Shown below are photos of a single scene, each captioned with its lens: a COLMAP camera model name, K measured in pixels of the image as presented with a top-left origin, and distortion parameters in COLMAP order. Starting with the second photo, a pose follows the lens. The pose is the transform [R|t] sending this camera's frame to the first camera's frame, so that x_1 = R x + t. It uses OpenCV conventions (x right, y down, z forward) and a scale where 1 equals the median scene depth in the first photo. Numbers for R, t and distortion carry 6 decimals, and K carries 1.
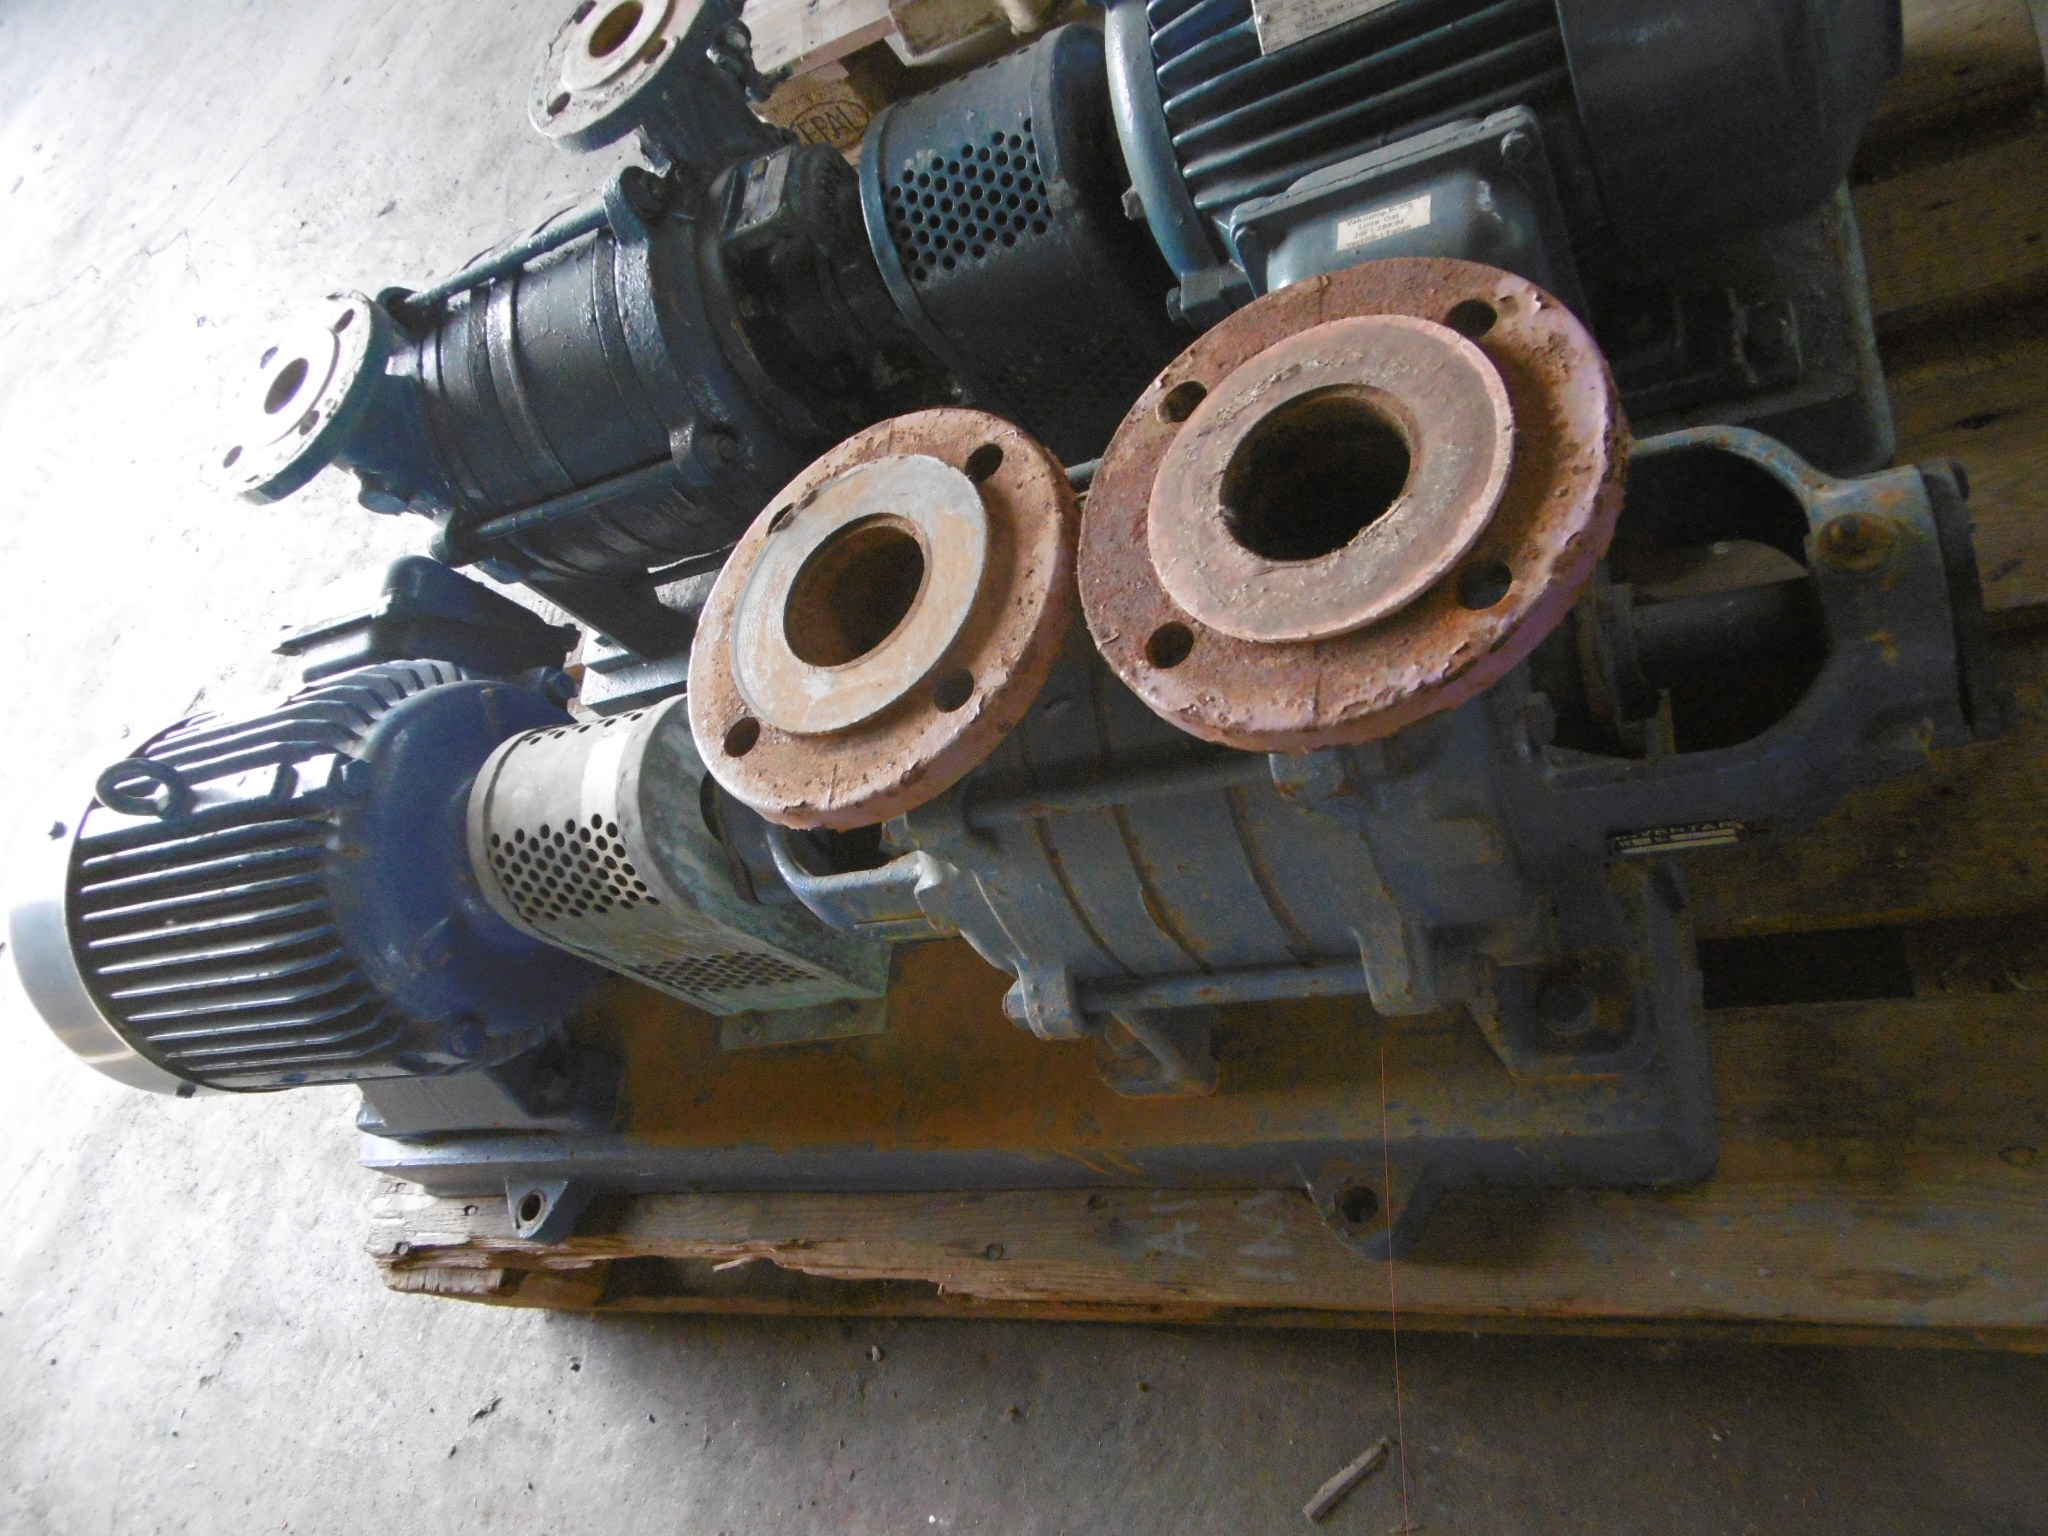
lens RADIAL K [[1419.6, 0, 1024.0], [0, 1419.6, 768.0], [0, 0, 1]] dist [0.003835, 0.001347]
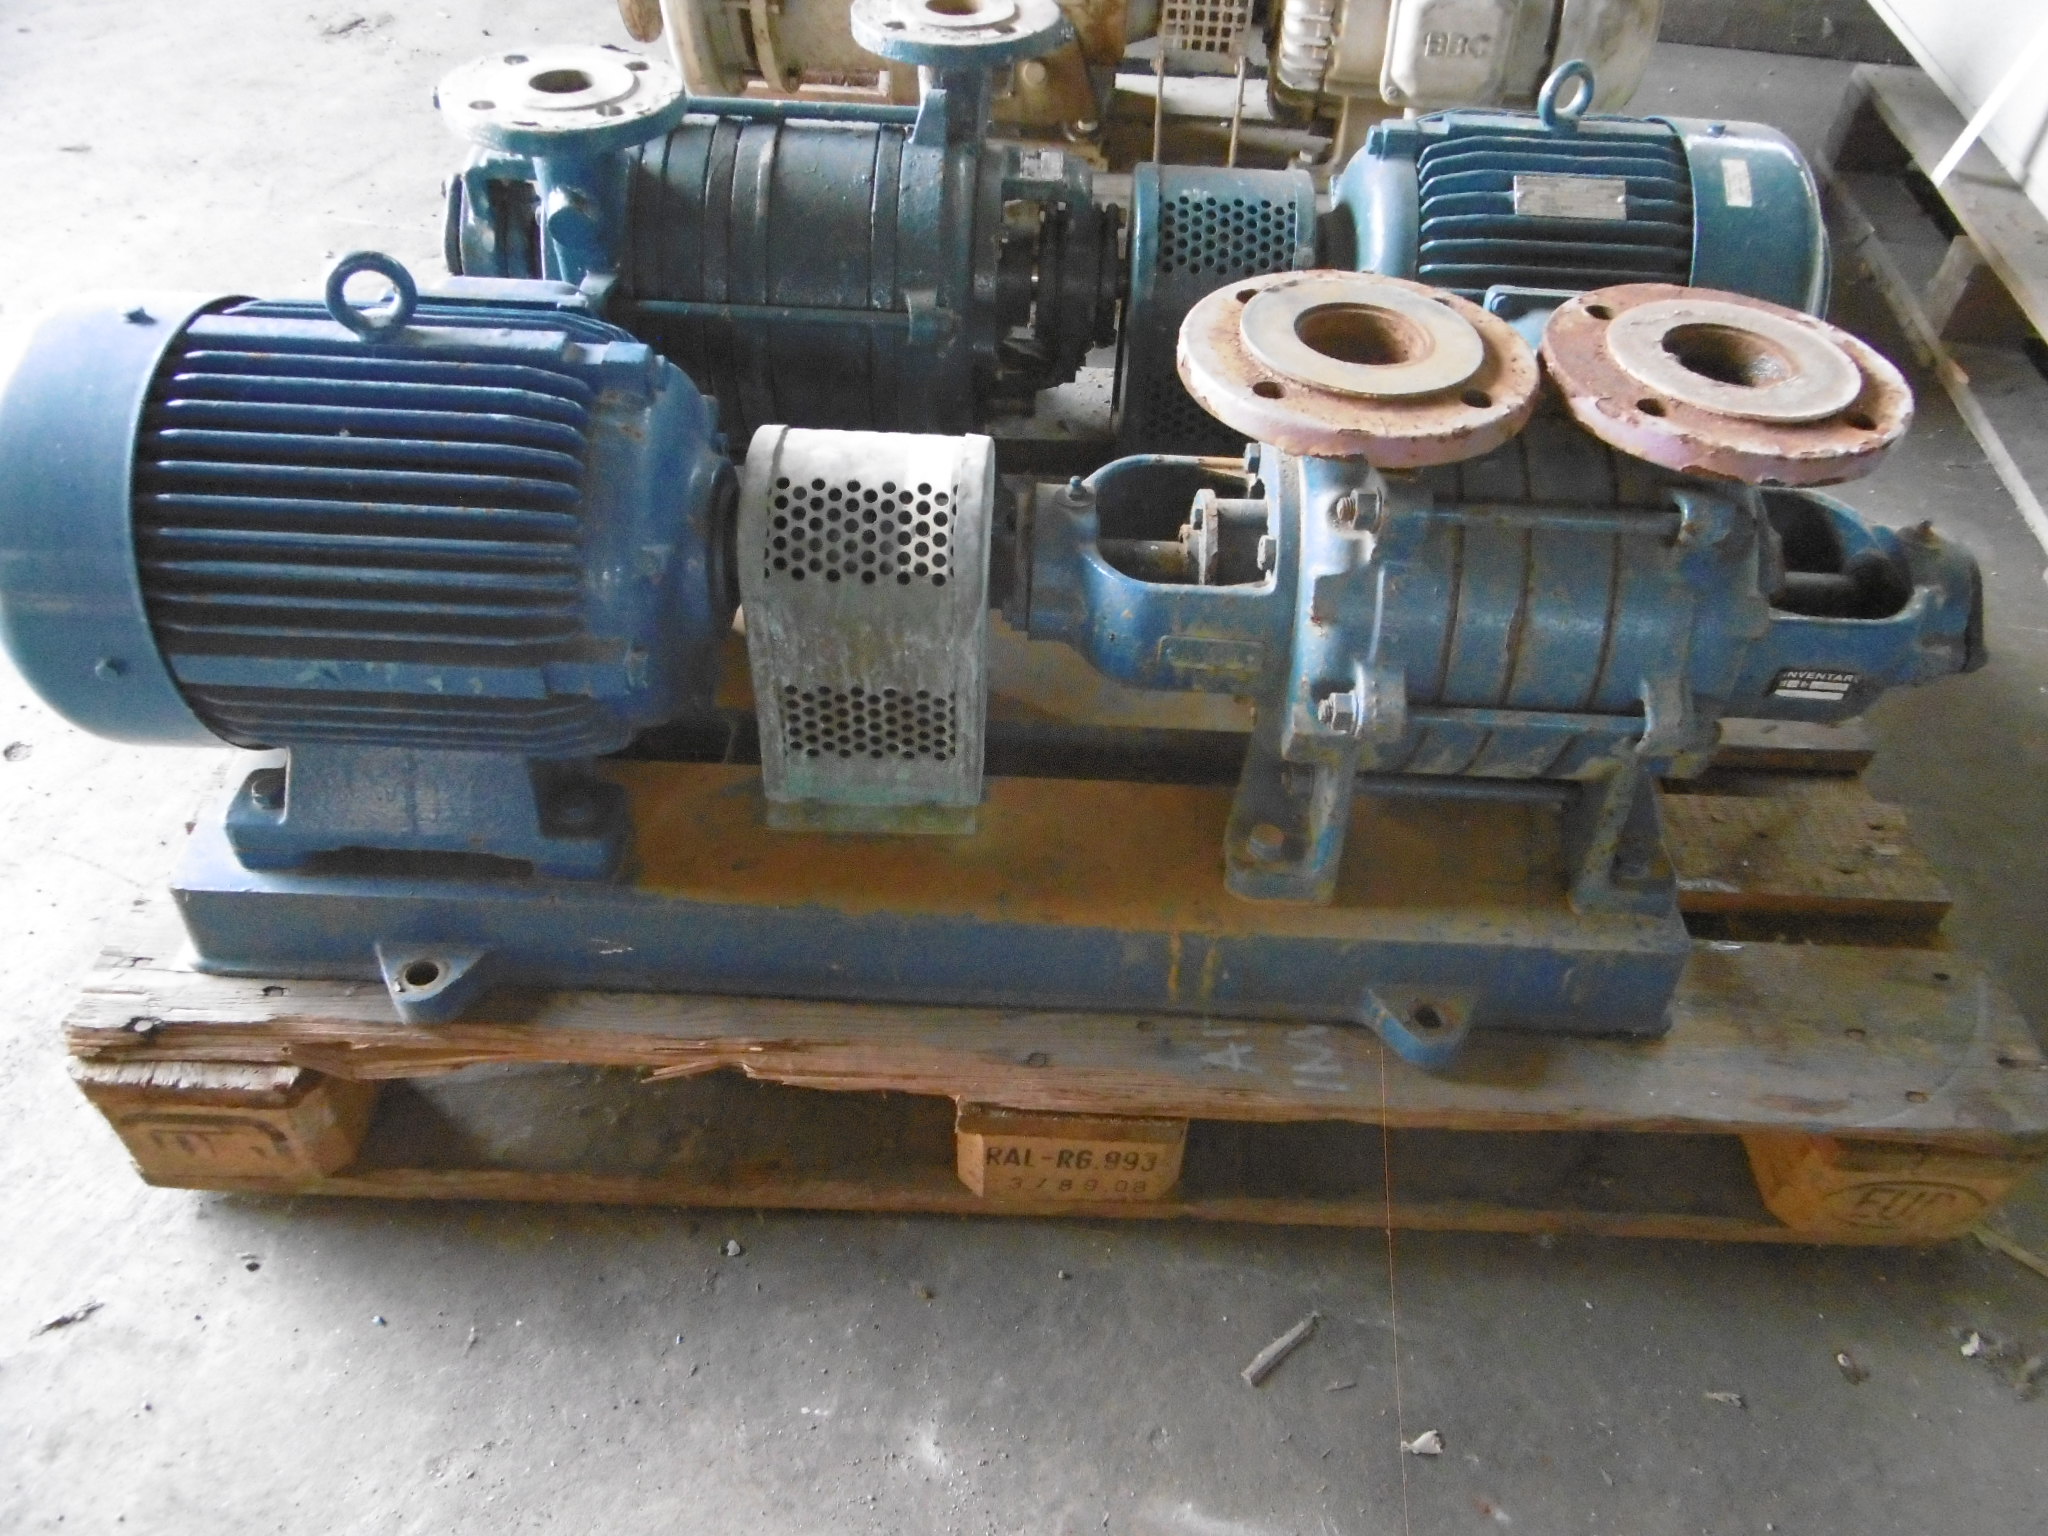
lens RADIAL K [[1409.8, 0, 1024.0], [0, 1409.8, 768.0], [0, 0, 1]] dist [0.001073, 0.021233]
pose [[0.843873, 0.346341, 0.409789, -0.498804], [-0.196661, 0.910262, -0.364345, 0.500557], [-0.499203, 0.226872, 0.836257, 0.099547]]
